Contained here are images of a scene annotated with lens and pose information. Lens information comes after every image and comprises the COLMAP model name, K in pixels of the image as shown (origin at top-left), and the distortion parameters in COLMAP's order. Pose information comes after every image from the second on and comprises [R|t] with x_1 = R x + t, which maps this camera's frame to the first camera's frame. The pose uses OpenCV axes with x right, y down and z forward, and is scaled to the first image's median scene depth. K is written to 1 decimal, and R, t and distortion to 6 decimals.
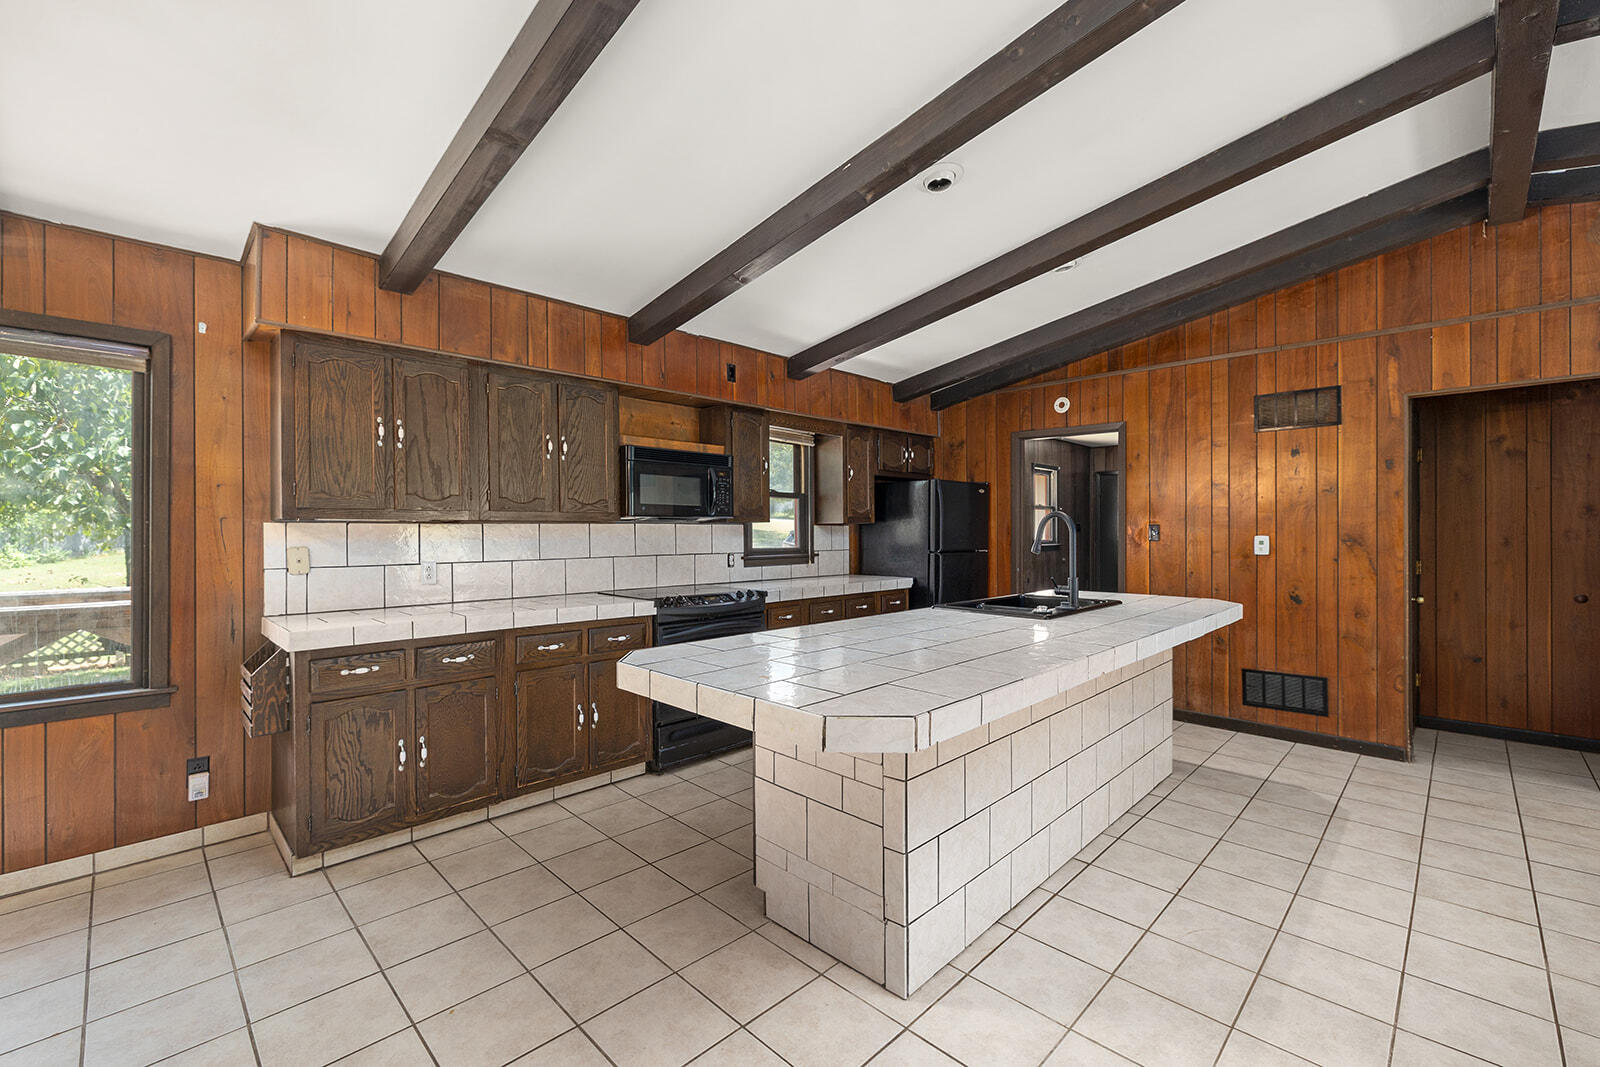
lens RADIAL K [[682.0, 0, 797.8], [0, 682.0, 532.4], [0, 0, 1]] dist [-0.002917, 0.000173]
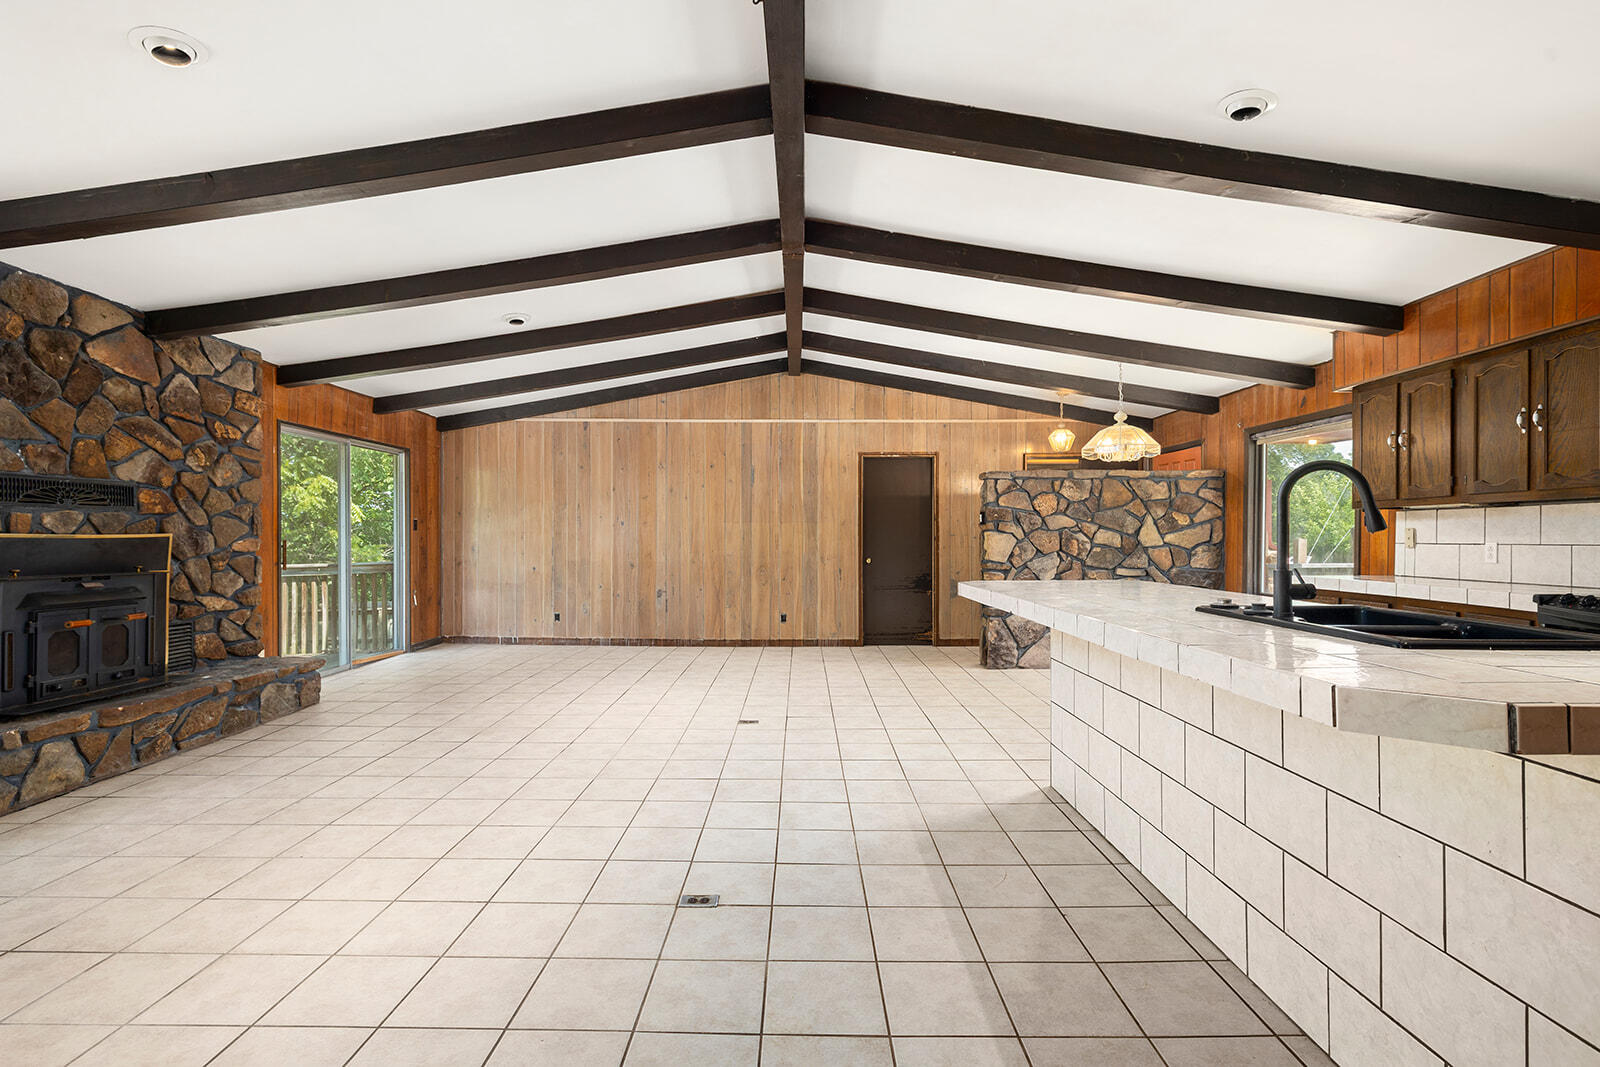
lens RADIAL K [[694.5, 0, 798.1], [0, 694.5, 534.2], [0, 0, 1]] dist [0.002546, 0.000392]
pose [[-0.716259, 0.002764, -0.697829, 1.273276], [0.001392, 0.999996, 0.002532, 0.032173], [0.697833, 0.000842, -0.716260, 1.254362]]
